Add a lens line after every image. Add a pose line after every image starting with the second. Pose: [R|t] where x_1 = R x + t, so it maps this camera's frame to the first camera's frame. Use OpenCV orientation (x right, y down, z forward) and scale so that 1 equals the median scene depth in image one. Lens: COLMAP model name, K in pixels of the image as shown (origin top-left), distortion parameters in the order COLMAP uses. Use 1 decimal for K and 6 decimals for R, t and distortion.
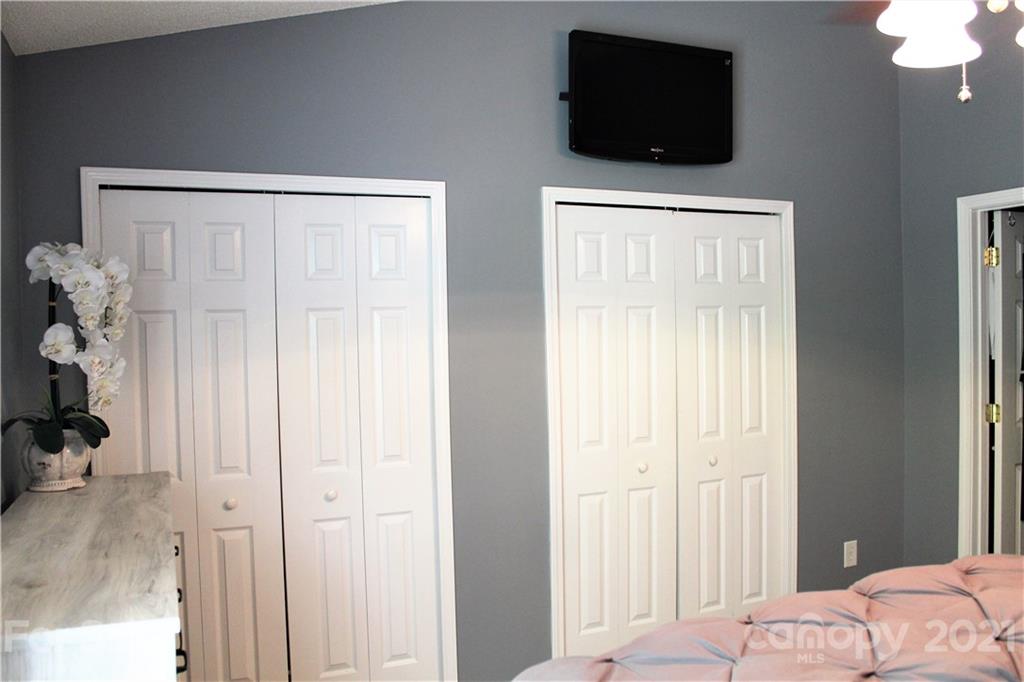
lens RADIAL K [[826.8, 0, 512.0], [0, 826.8, 311.0], [0, 0, 1]] dist [-0.065727, 0.001344]
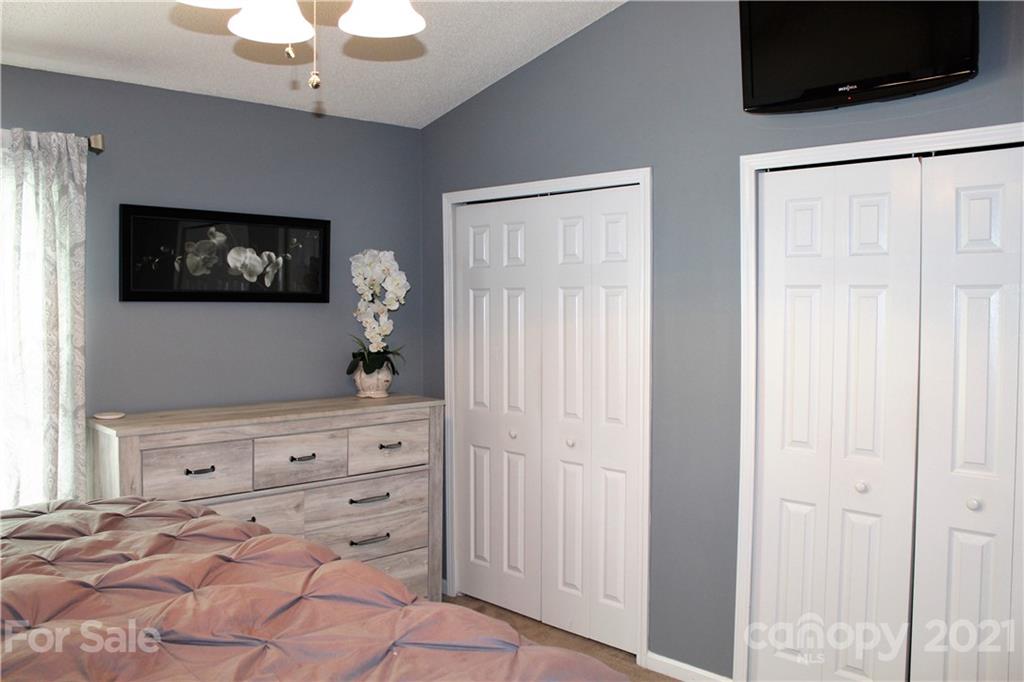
lens RADIAL K [[937.7, 0, 512.0], [0, 937.7, 341.0], [0, 0, 1]] dist [-0.003581, -0.001883]
pose [[0.383939, 0.057058, -0.921594, 0.924454], [0.001516, 0.998049, 0.062423, -0.010451], [0.923357, -0.025364, 0.383103, 0.363270]]
